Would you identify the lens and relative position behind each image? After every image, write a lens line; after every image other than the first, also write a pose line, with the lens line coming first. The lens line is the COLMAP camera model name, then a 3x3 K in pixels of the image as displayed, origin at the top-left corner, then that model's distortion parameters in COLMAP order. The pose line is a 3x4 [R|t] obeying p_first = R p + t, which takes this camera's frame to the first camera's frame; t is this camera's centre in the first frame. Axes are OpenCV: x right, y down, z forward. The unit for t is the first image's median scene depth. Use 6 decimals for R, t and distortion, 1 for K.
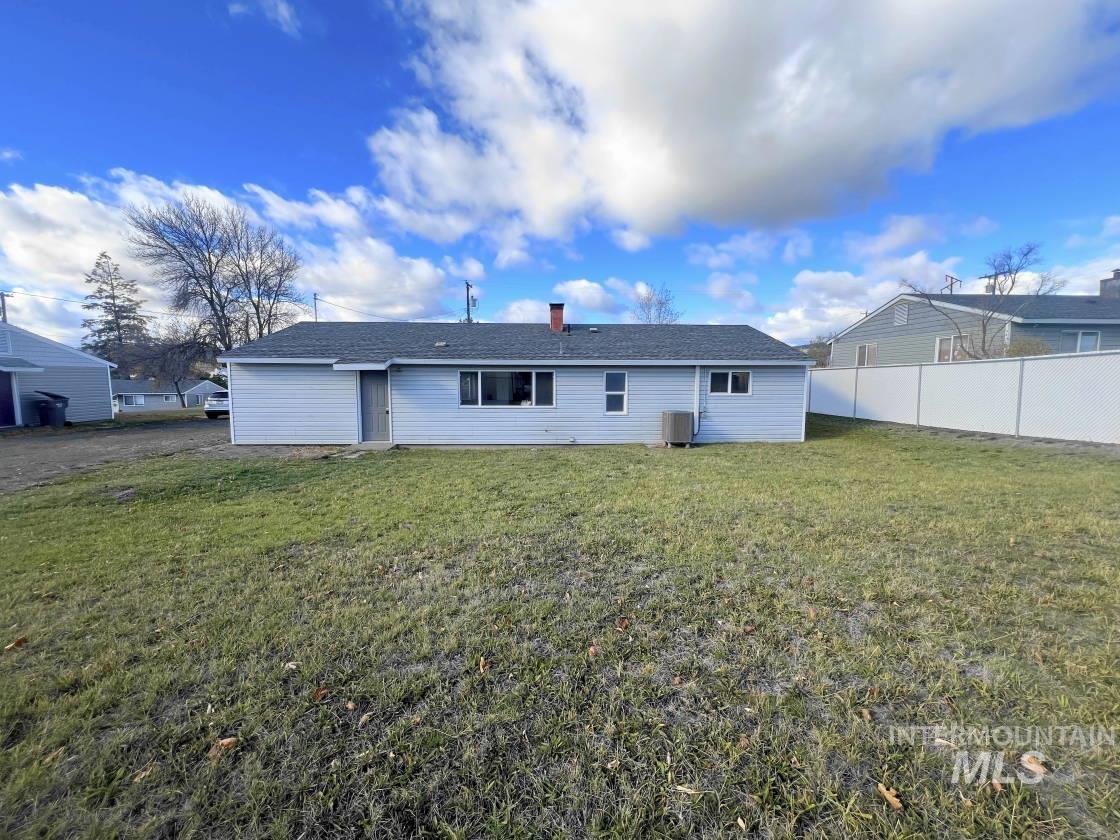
lens RADIAL K [[459.4, 0, 561.9], [0, 459.4, 427.7], [0, 0, 1]] dist [-0.003375, 0.004116]
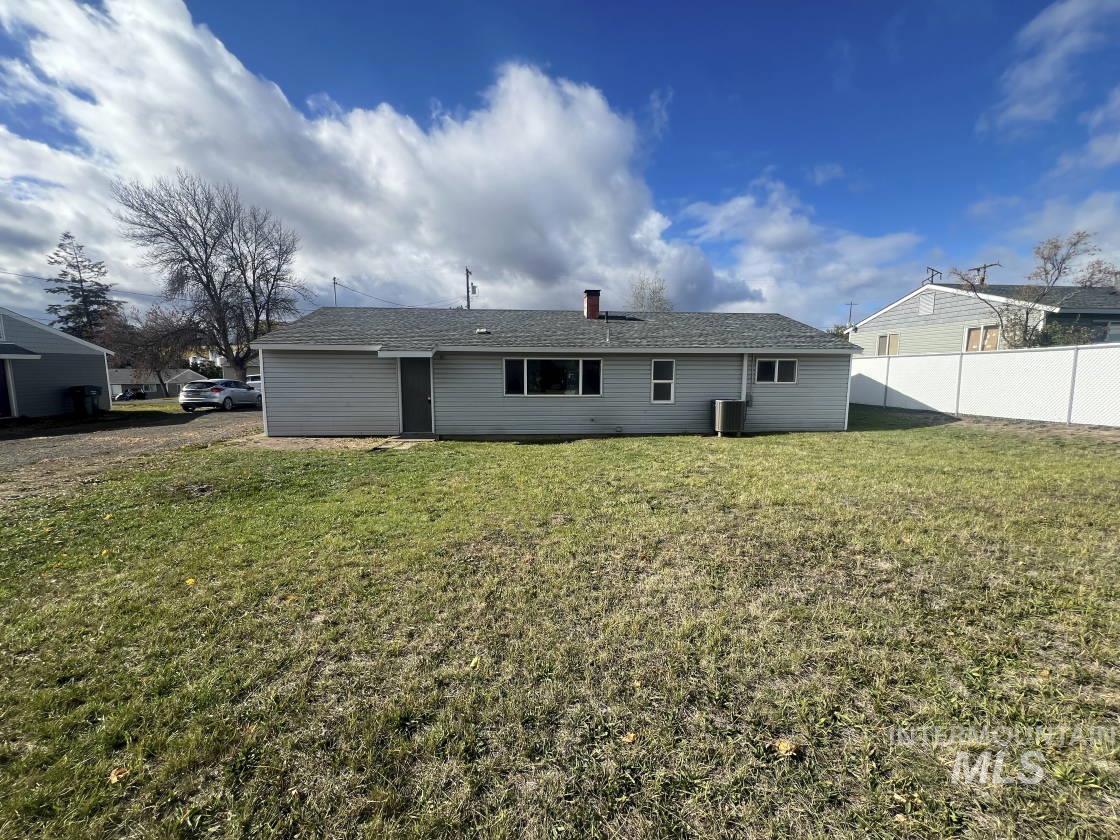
lens RADIAL K [[459.4, 0, 553.8], [0, 459.4, 425.2], [0, 0, 1]] dist [-0.003375, 0.004116]
pose [[0.998982, -0.004728, 0.044853, -0.159553], [0.003952, 0.999841, 0.017379, -0.000434], [-0.044928, -0.017185, 0.998842, 0.024953]]
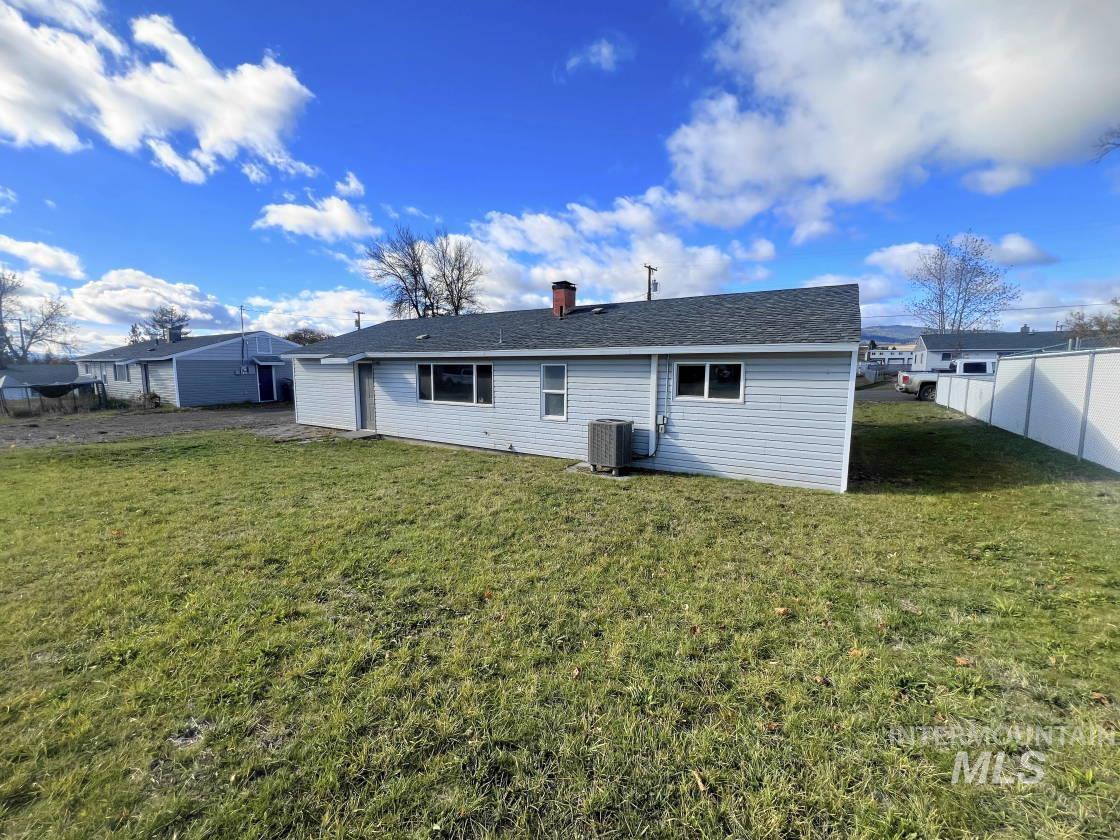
lens RADIAL K [[459.4, 0, 557.2], [0, 459.4, 413.3], [0, 0, 1]] dist [-0.003375, 0.004116]
pose [[0.827155, 0.058920, -0.558876, 0.548885], [-0.062589, 0.997960, 0.012578, -0.048657], [0.558477, 0.024576, 0.829156, 0.357520]]
